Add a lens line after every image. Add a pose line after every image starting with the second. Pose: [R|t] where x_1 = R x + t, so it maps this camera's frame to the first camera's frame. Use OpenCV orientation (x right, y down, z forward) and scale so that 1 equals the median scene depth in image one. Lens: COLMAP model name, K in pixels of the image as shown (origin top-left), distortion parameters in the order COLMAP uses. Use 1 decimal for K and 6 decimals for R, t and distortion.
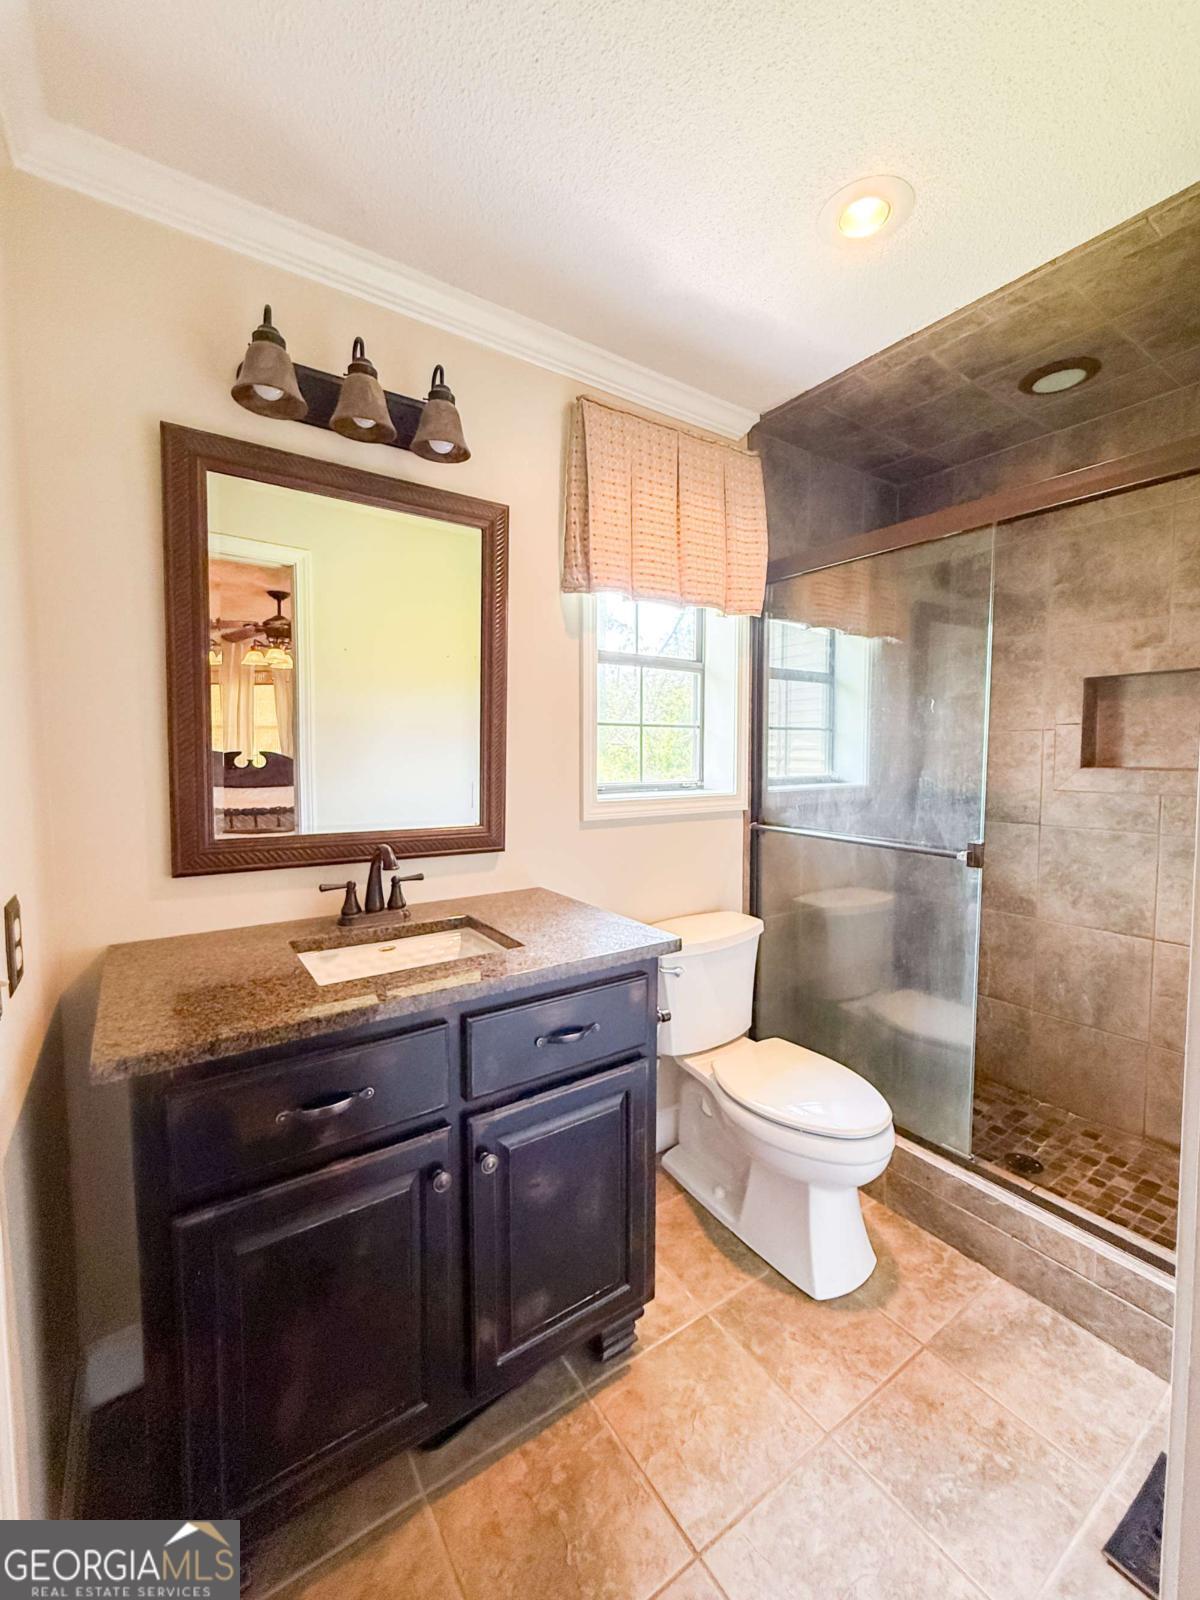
lens RADIAL K [[668.4, 0, 603.2], [0, 668.4, 796.8], [0, 0, 1]] dist [0.012373, -0.000566]
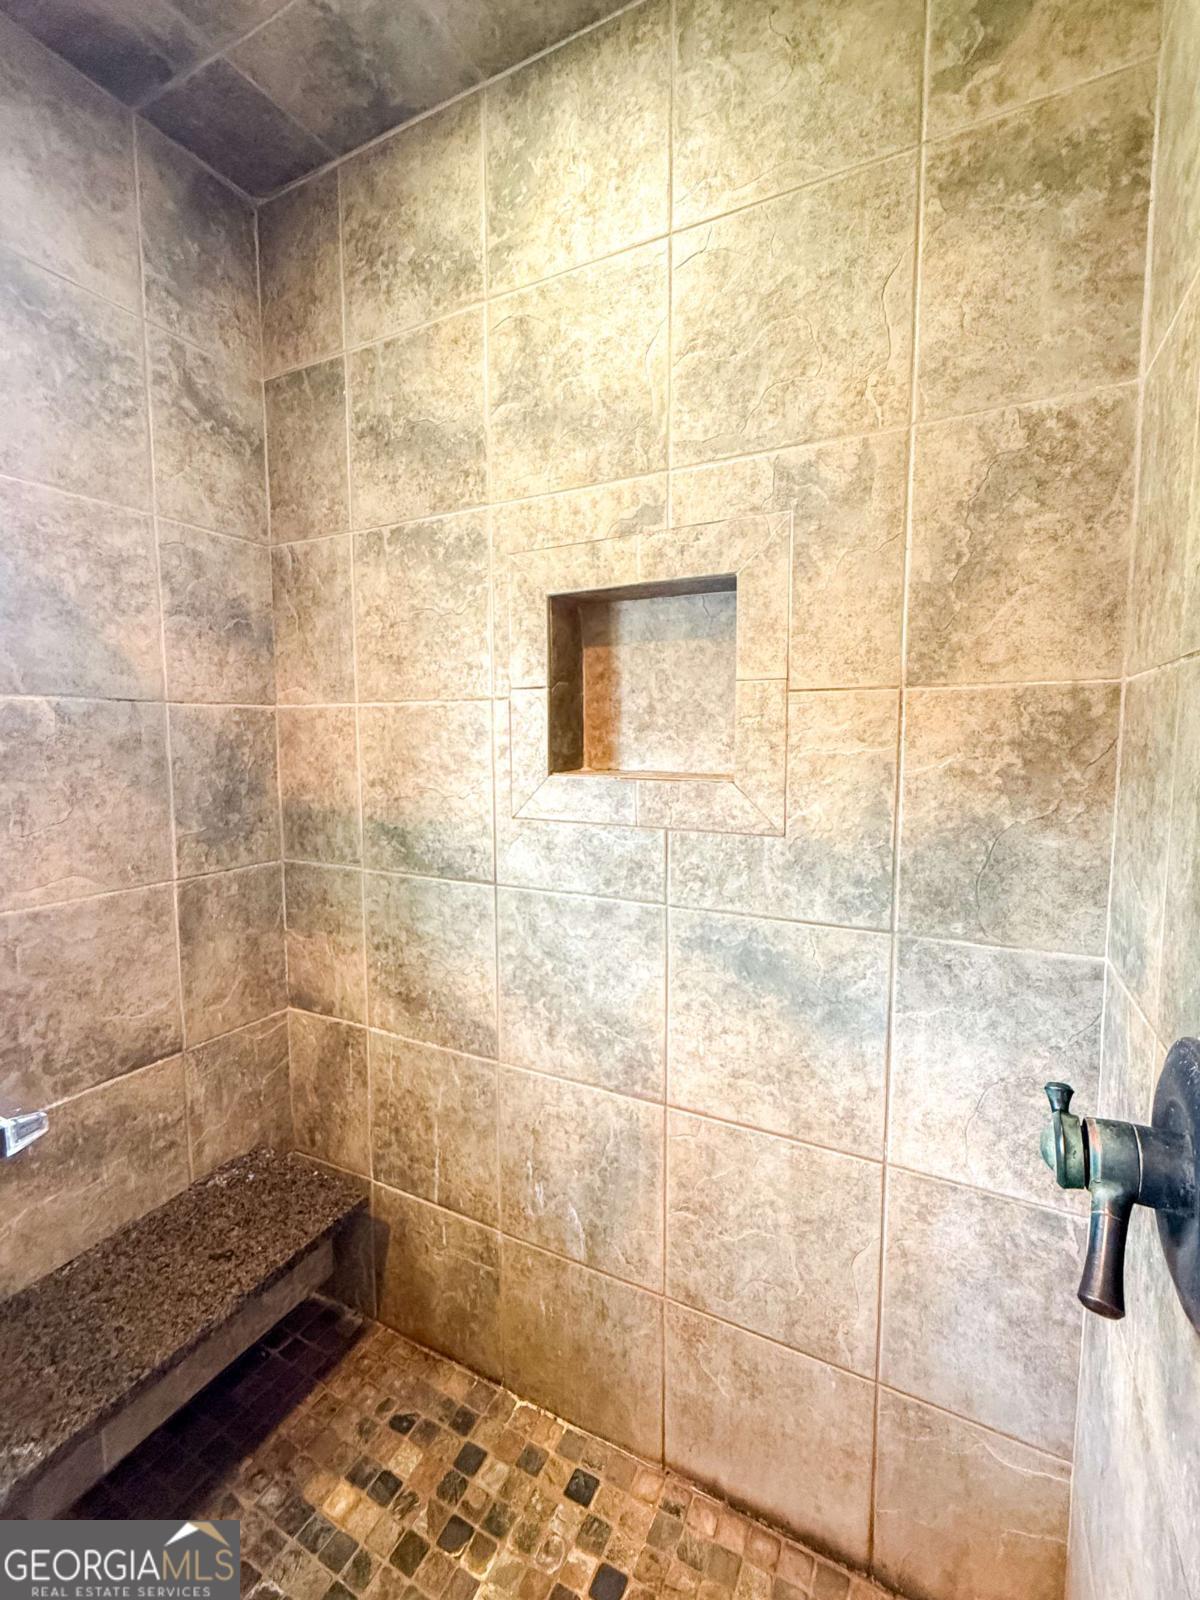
lens RADIAL K [[668.4, 0, 603.2], [0, 668.4, 796.8], [0, 0, 1]] dist [0.012373, -0.000566]
pose [[0.890316, -0.037039, 0.453835, 0.516104], [0.028168, 0.999257, 0.026294, -0.038076], [-0.454472, -0.010626, 0.890698, 0.530479]]
